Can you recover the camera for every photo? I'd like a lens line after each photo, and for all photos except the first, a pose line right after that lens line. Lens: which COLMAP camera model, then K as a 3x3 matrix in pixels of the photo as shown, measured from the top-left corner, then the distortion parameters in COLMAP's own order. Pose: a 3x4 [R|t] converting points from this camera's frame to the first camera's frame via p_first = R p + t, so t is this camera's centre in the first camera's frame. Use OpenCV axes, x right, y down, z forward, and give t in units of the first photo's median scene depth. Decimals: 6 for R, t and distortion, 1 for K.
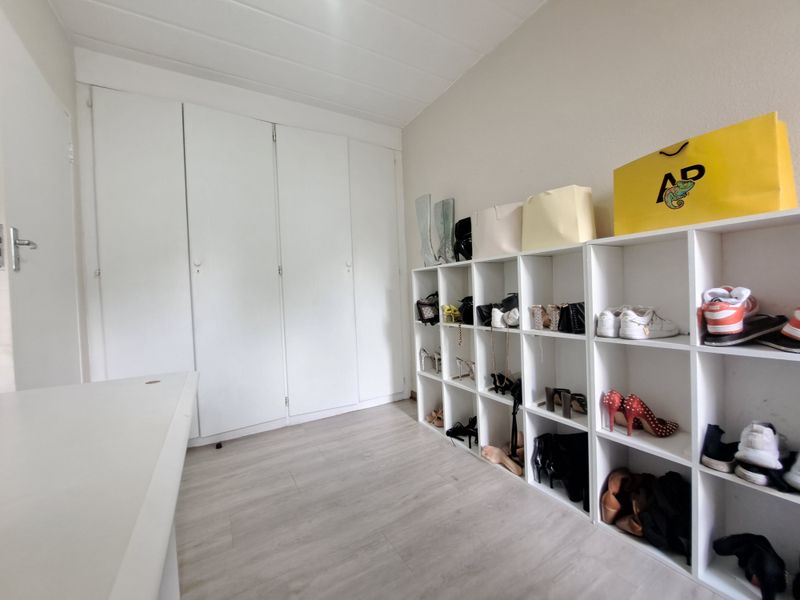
lens RADIAL K [[320.6, 0, 392.1], [0, 320.6, 299.9], [0, 0, 1]] dist [-0.020212, 0.000687]
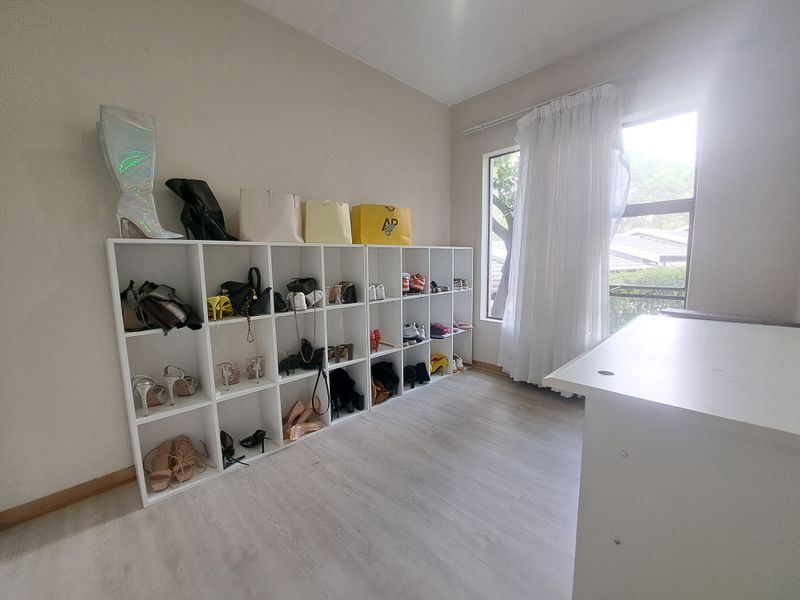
lens RADIAL K [[320.6, 0, 392.1], [0, 320.6, 299.9], [0, 0, 1]] dist [-0.020212, 0.000687]
pose [[-0.245565, -0.072902, 0.966635, -0.962280], [0.045225, 0.995221, 0.086546, -0.033510], [-0.968325, 0.064968, -0.241094, 1.184980]]
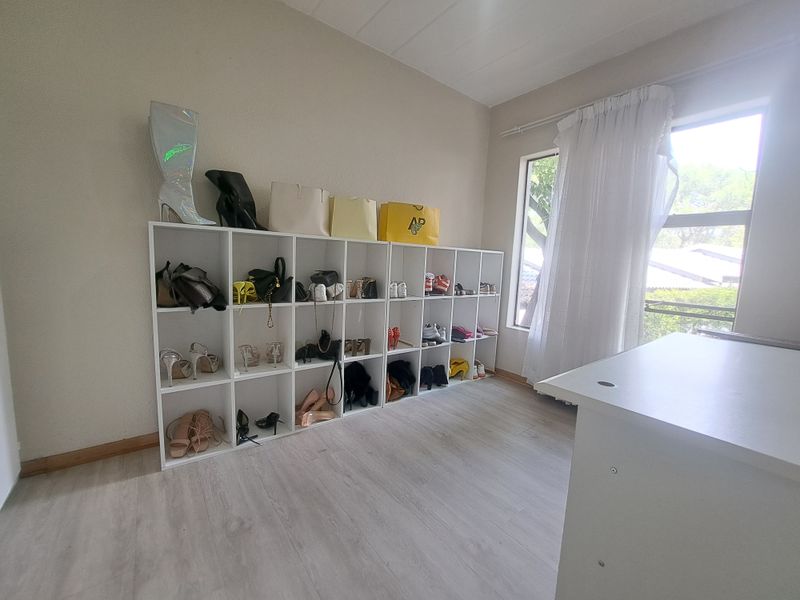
lens RADIAL K [[321.6, 0, 393.5], [0, 321.6, 299.3], [0, 0, 1]] dist [-0.019571, -0.000189]
pose [[-0.134324, -0.078494, 0.987824, -0.988764], [-0.019056, 0.996878, 0.076622, -0.012744], [-0.990754, -0.008532, -0.135400, 1.112124]]
